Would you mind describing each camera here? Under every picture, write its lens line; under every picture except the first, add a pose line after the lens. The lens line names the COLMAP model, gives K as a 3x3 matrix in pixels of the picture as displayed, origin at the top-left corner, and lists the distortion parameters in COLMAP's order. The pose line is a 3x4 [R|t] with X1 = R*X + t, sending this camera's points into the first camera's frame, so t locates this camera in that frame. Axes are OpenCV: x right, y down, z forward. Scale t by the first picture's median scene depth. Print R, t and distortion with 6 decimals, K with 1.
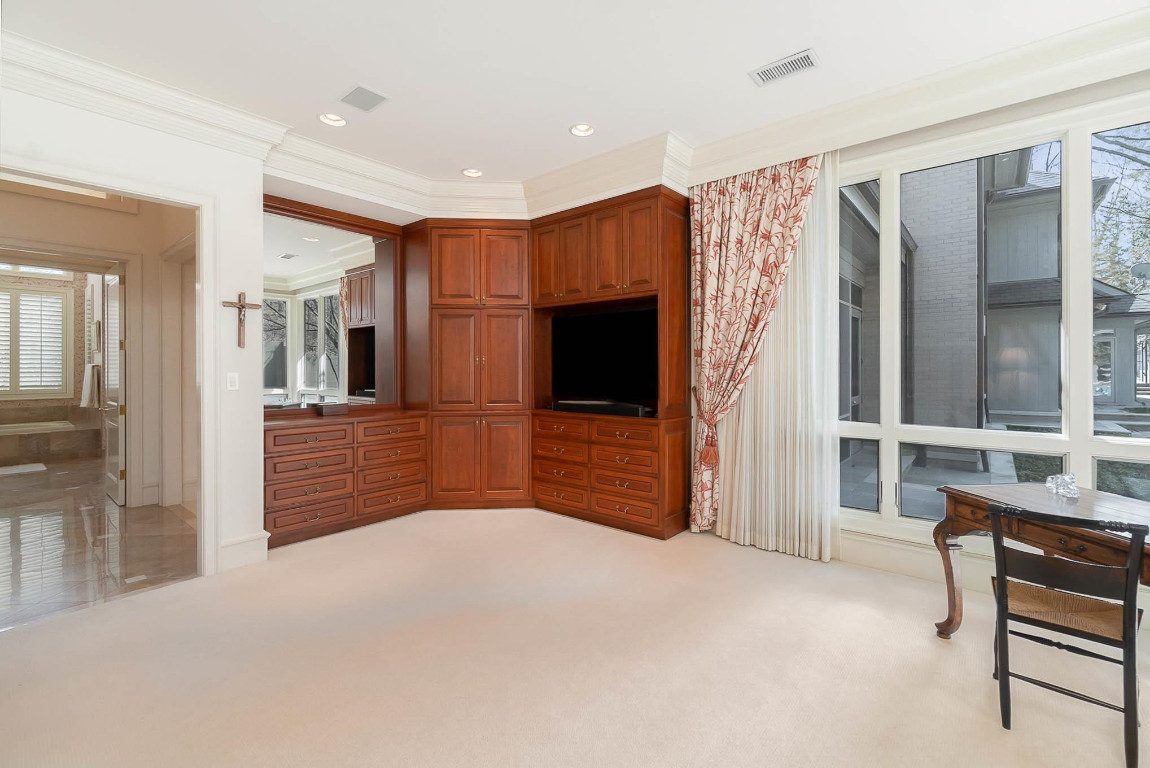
lens RADIAL K [[504.5, 0, 576.9], [0, 504.5, 376.7], [0, 0, 1]] dist [-0.001562, -0.000283]
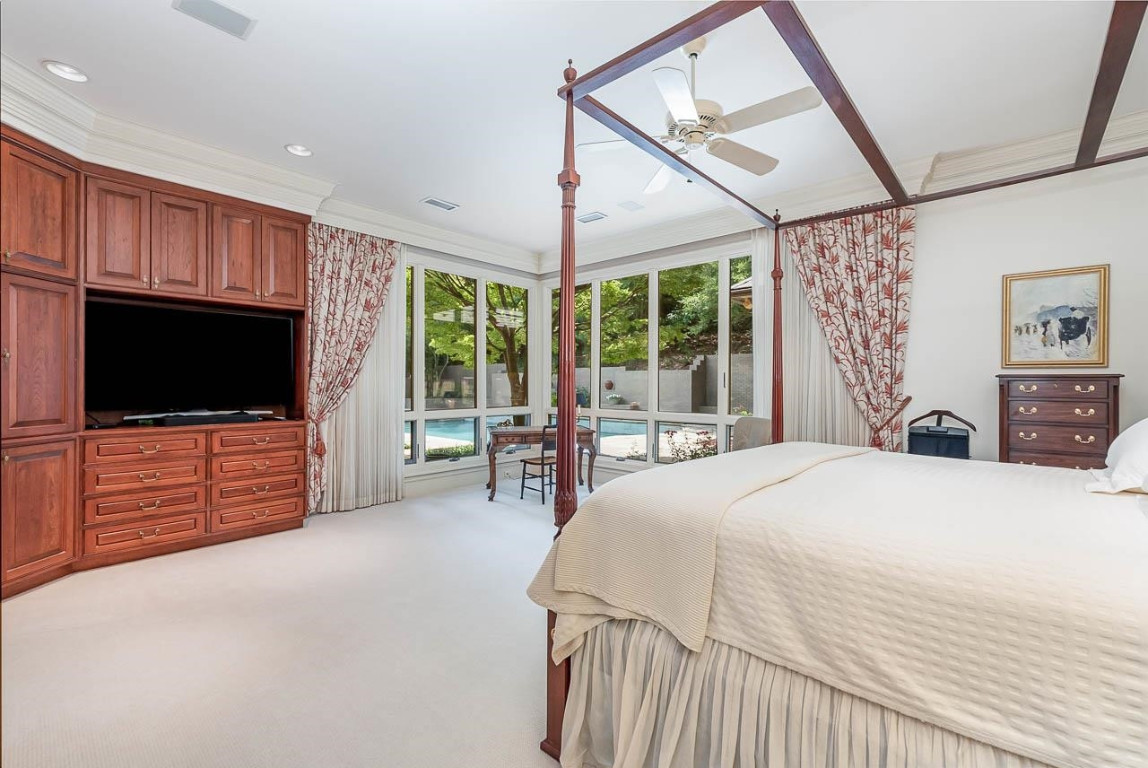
lens RADIAL K [[503.6, 0, 576.4], [0, 503.6, 385.8], [0, 0, 1]] dist [-0.001562, -0.000283]
pose [[0.027001, -0.000086, 0.999635, -0.945792], [0.008558, 0.999963, -0.000145, 0.011100], [-0.999599, 0.008558, 0.027001, 0.358223]]
